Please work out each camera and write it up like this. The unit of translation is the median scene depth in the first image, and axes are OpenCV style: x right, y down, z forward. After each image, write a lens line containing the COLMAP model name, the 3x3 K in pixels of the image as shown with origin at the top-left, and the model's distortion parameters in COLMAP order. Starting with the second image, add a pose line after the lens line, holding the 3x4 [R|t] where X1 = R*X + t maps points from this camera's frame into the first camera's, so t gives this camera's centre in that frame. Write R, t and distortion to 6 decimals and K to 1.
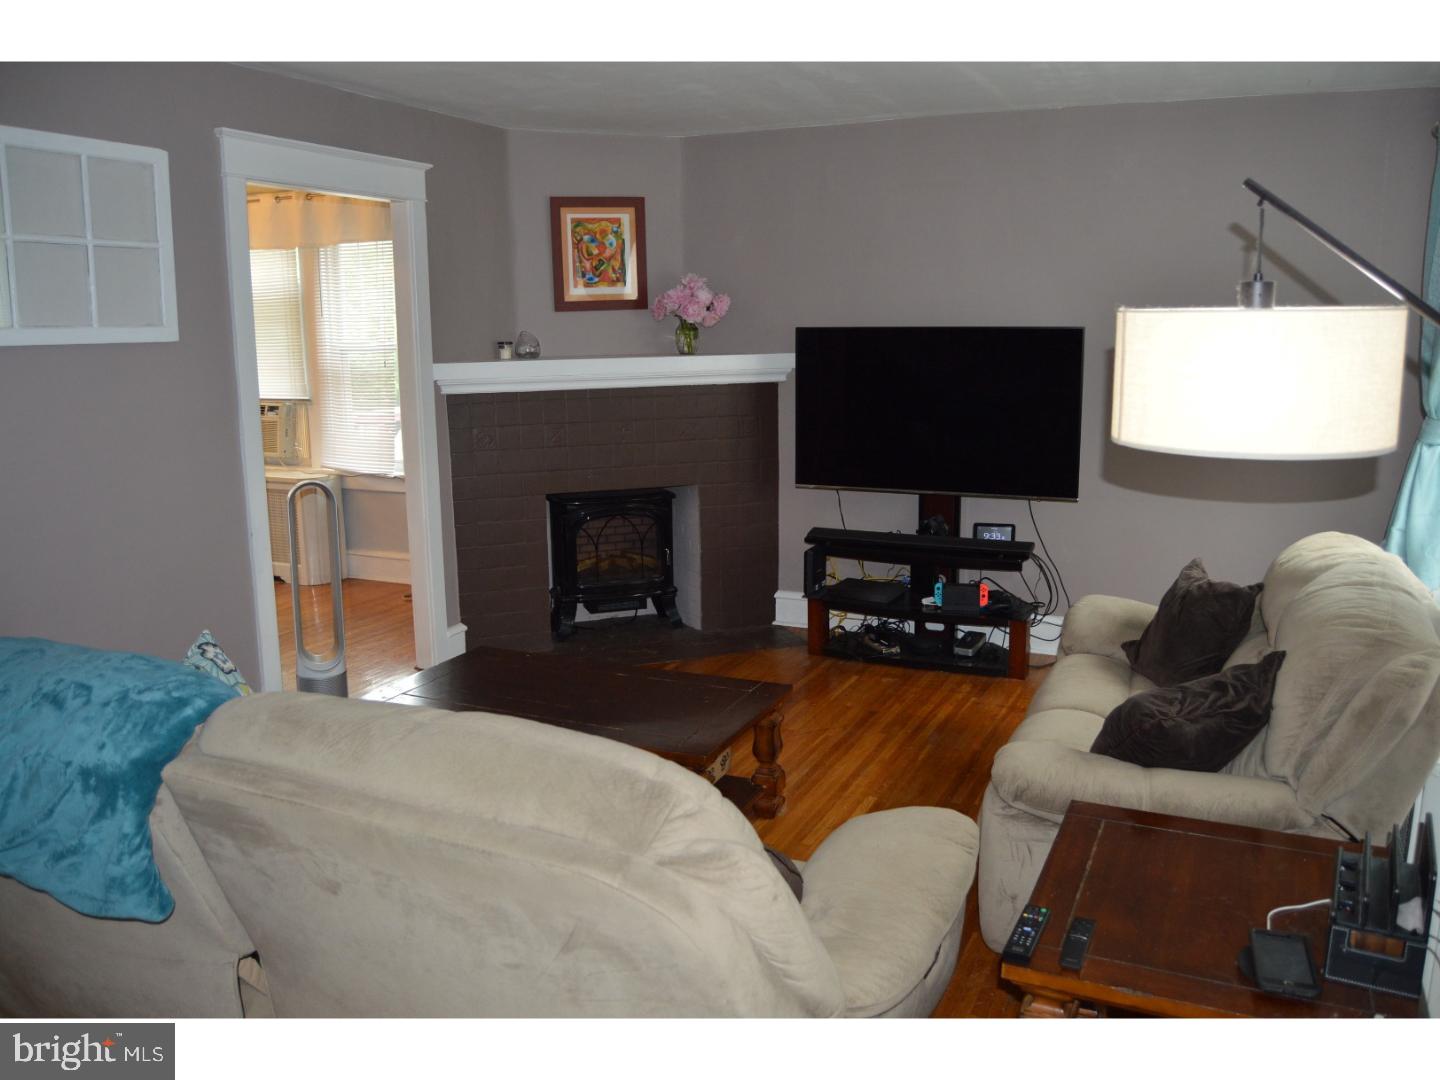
lens RADIAL K [[1212.3, 0, 720.0], [0, 1212.3, 540.0], [0, 0, 1]] dist [0.108170, -0.001330]
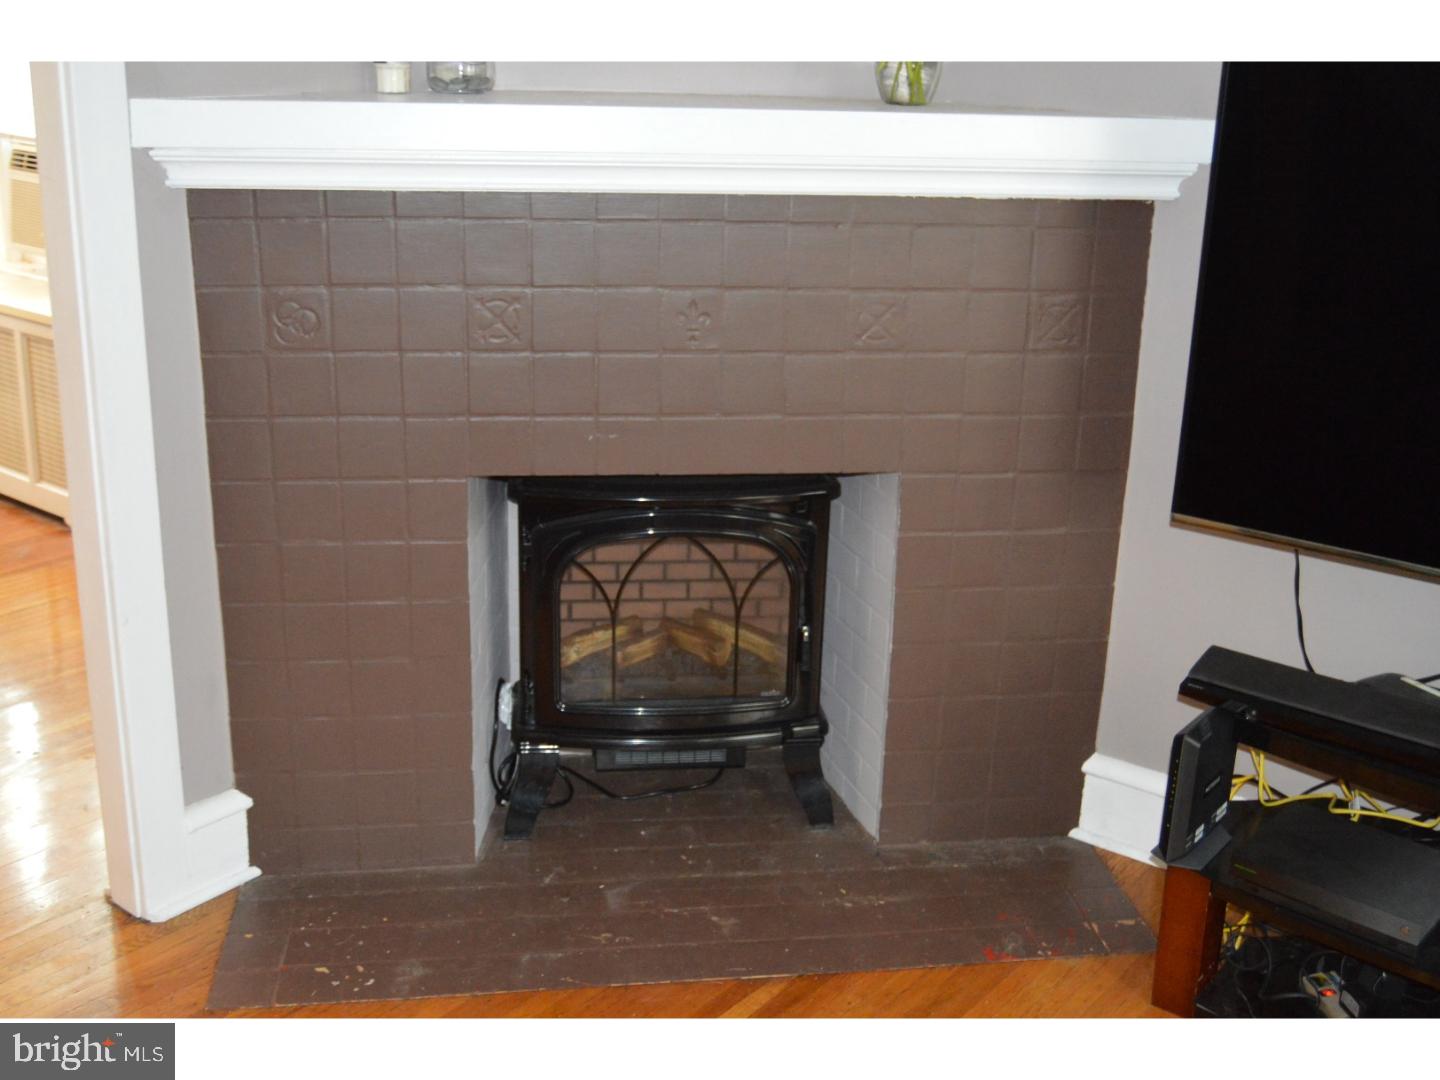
lens RADIAL K [[1604.3, 0, 720.0], [0, 1604.3, 540.0], [0, 0, 1]] dist [-0.052032, 0.008809]
pose [[0.973502, 0.106463, -0.202384, 0.029552], [-0.080874, 0.988108, 0.130772, -0.084264], [0.213899, -0.110939, 0.970536, 0.523755]]
